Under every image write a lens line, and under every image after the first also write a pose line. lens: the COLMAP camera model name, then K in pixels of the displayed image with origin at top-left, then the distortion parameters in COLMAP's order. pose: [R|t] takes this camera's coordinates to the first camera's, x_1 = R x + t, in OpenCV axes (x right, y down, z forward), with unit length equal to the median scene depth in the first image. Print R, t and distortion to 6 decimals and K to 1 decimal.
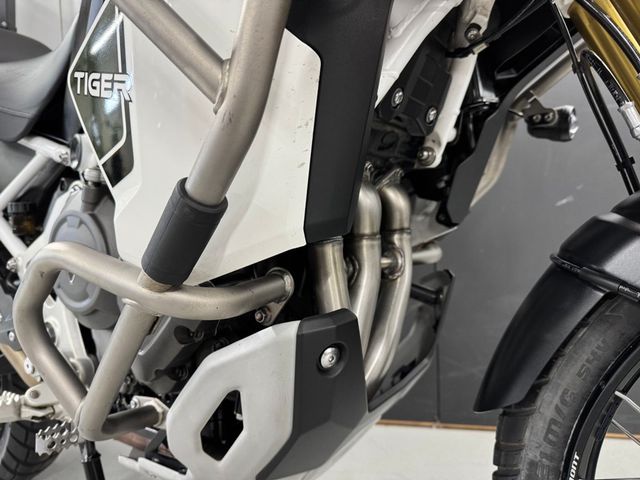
lens RADIAL K [[455.8, 0, 323.2], [0, 455.8, 246.5], [0, 0, 1]] dist [0.008280, -0.016742]
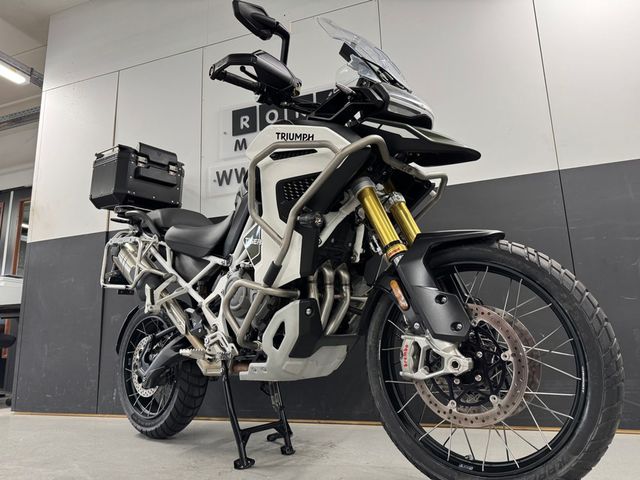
lens RADIAL K [[455.8, 0, 320.7], [0, 455.8, 238.0], [0, 0, 1]] dist [0.008280, -0.016742]
pose [[0.991235, -0.029474, -0.128783, 0.467867], [-0.006653, 0.962422, -0.271476, 0.525792], [0.131945, 0.269954, 0.953790, -2.050621]]
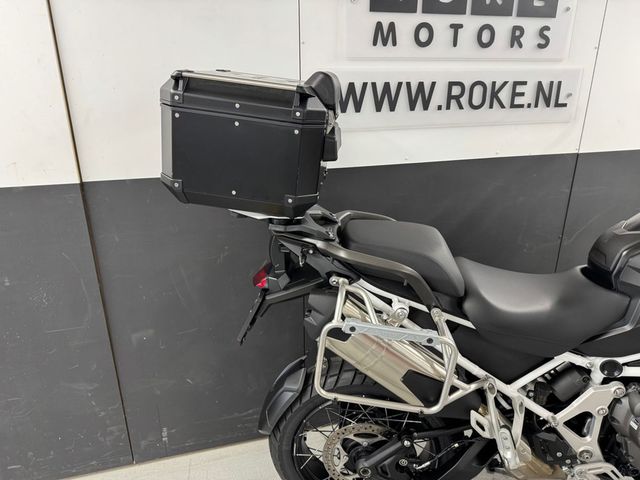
lens RADIAL K [[455.8, 0, 316.9], [0, 455.8, 241.5], [0, 0, 1]] dist [0.008280, -0.016742]
pose [[0.889418, -0.131186, 0.437866, -3.054071], [0.005289, 0.960821, 0.277121, -1.584161], [-0.457065, -0.244160, 0.855265, 0.111587]]
